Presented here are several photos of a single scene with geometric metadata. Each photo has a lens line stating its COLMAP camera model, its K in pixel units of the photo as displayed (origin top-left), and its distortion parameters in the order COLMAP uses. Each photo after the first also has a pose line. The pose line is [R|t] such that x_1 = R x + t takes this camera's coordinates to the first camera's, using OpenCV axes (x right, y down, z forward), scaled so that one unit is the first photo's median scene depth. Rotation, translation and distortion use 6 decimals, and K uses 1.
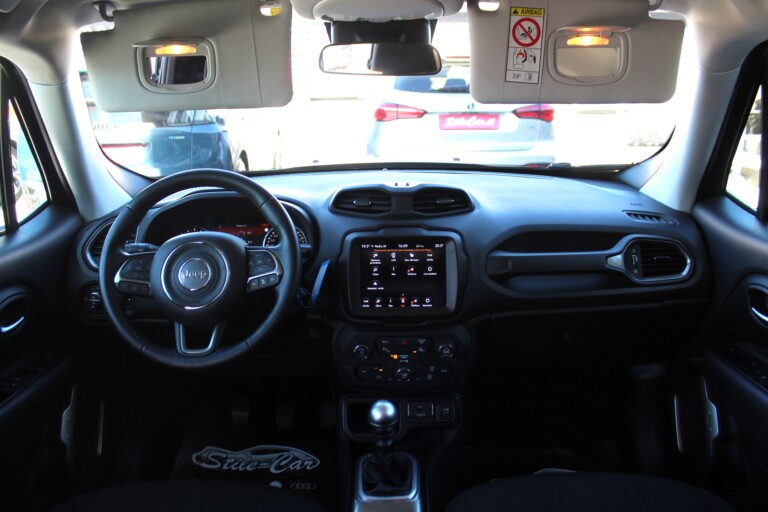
lens RADIAL K [[696.7, 0, 386.1], [0, 696.7, 244.0], [0, 0, 1]] dist [-0.157510, 0.181175]
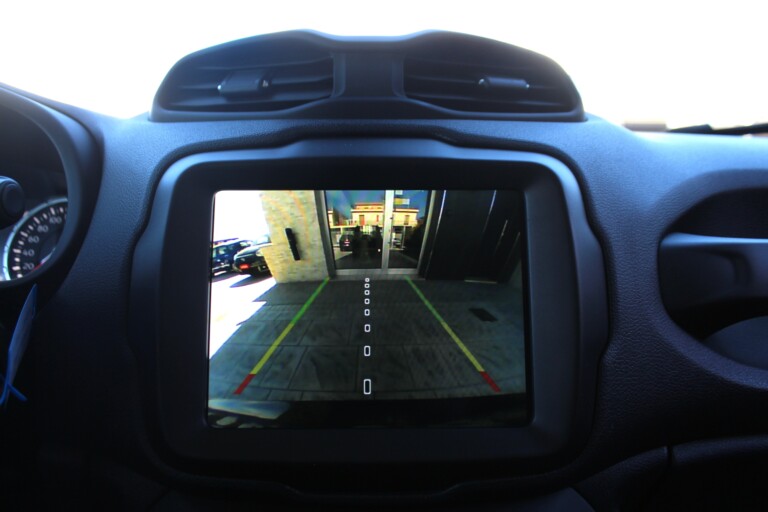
lens RADIAL K [[641.0, 0, 384.0], [0, 641.0, 256.0], [0, 0, 1]] dist [-0.138637, 0.138240]
pose [[0.999286, 0.008529, 0.036801, 0.020872], [-0.003215, 0.989847, -0.142103, 0.060109], [-0.037640, 0.141883, 0.989168, 0.750273]]
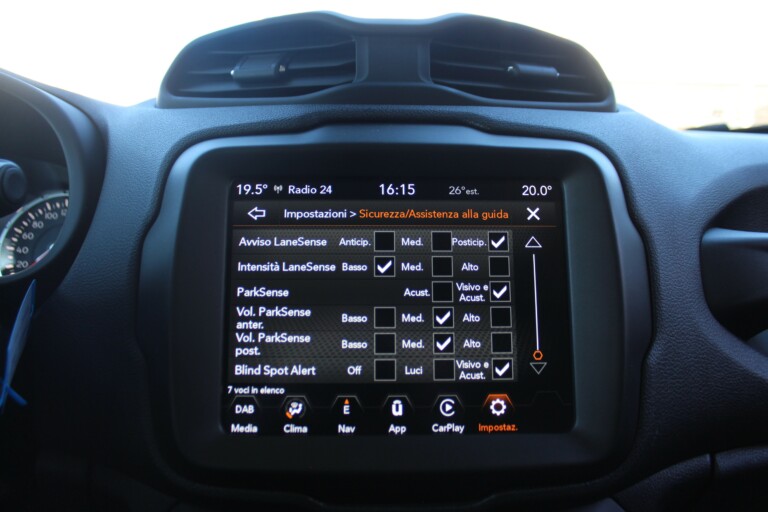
lens RADIAL K [[648.9, 0, 384.0], [0, 648.9, 256.0], [0, 0, 1]] dist [-0.146621, 0.153768]
pose [[0.998571, 0.012964, 0.051839, 0.007142], [-0.004793, 0.987943, -0.154741, 0.063411], [-0.053220, 0.154271, 0.986594, 0.765757]]
